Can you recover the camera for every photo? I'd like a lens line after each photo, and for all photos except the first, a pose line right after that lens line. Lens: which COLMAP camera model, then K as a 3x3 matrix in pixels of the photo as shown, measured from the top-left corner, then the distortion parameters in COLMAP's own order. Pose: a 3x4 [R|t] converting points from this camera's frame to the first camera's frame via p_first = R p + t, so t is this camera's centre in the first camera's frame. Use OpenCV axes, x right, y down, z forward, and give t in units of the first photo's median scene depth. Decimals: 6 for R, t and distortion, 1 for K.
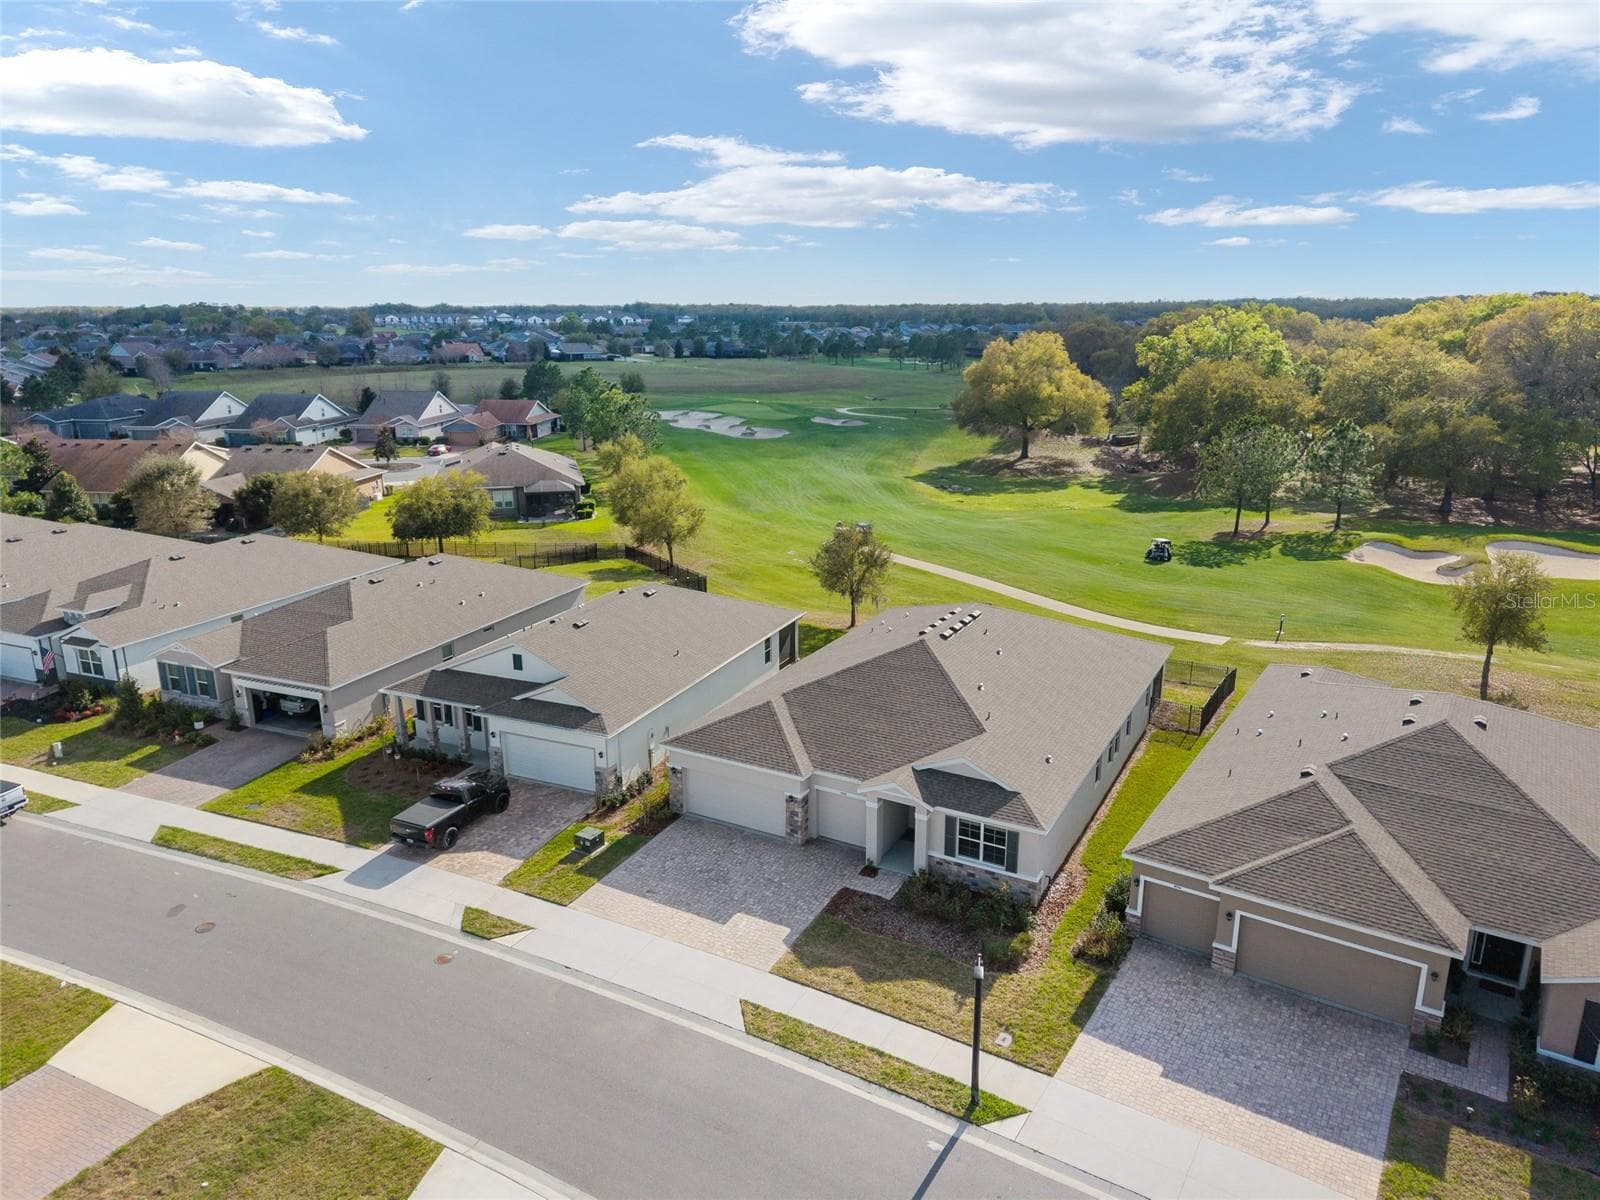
lens RADIAL K [[1073.1, 0, 789.6], [0, 1073.1, 606.1], [0, 0, 1]] dist [0.029409, -0.021981]
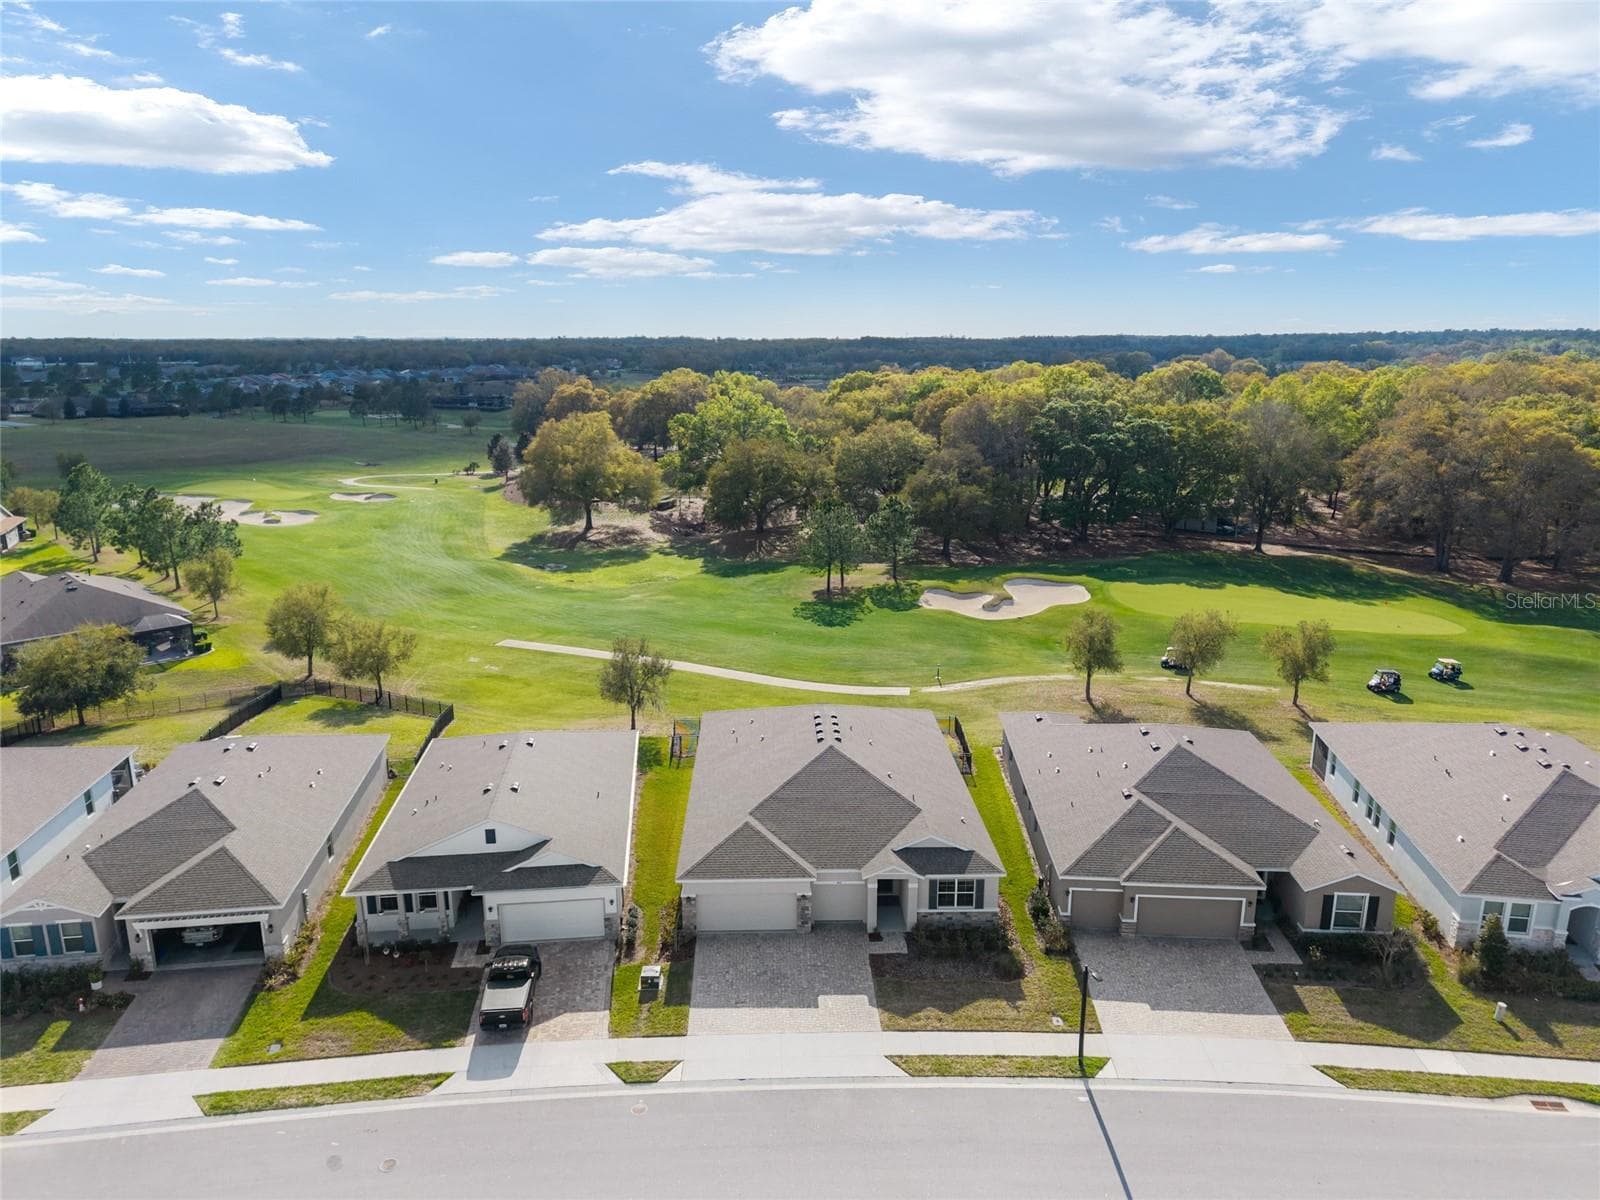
lens RADIAL K [[1073.1, 0, 796.6], [0, 1073.1, 607.7], [0, 0, 1]] dist [0.029409, -0.021981]
pose [[0.859176, -0.120297, 0.497337, -0.547749], [0.133507, 0.991006, 0.009068, -0.155968], [-0.493955, 0.058607, 0.867510, -0.097786]]
